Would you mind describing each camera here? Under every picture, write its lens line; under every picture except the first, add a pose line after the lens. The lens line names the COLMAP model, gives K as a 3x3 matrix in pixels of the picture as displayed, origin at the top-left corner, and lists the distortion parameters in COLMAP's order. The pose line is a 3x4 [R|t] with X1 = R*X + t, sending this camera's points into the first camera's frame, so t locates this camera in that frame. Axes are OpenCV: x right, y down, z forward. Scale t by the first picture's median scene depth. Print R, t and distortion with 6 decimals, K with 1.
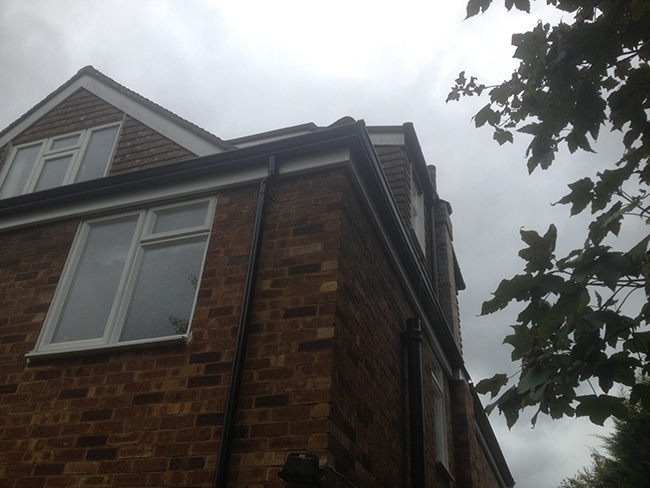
lens RADIAL K [[602.9, 0, 330.7], [0, 602.9, 240.1], [0, 0, 1]] dist [0.135360, -0.272093]
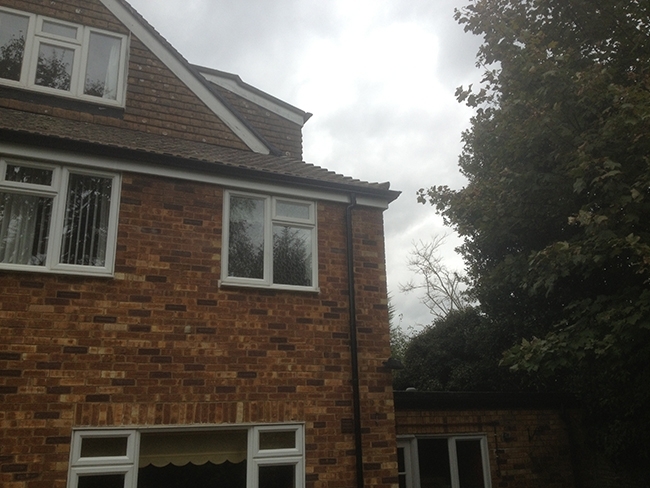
lens RADIAL K [[602.9, 0, 330.7], [0, 602.9, 240.1], [0, 0, 1]] dist [0.135360, -0.272093]
pose [[0.699476, 0.145904, 0.699604, -1.629065], [-0.348282, 0.924414, 0.155430, -0.310489], [-0.624046, -0.352379, 0.697421, -0.314165]]
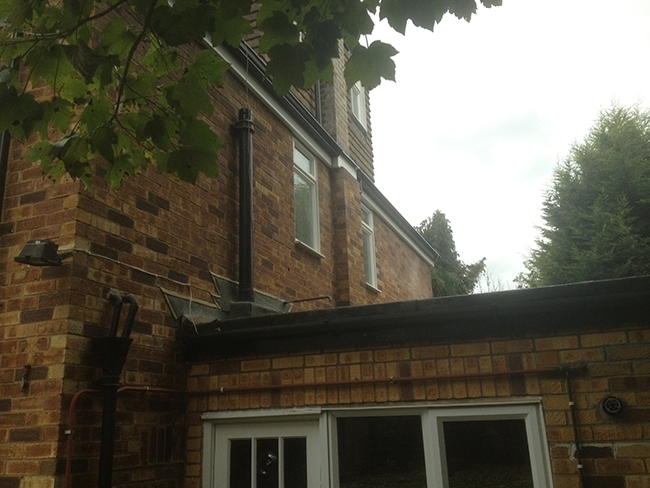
lens RADIAL K [[602.9, 0, 330.7], [0, 602.9, 240.1], [0, 0, 1]] dist [0.135360, -0.272093]
pose [[0.994880, -0.098430, -0.022922, 0.391660], [0.100713, 0.946709, 0.305940, 0.058235], [-0.008414, -0.306682, 0.951775, -0.022607]]
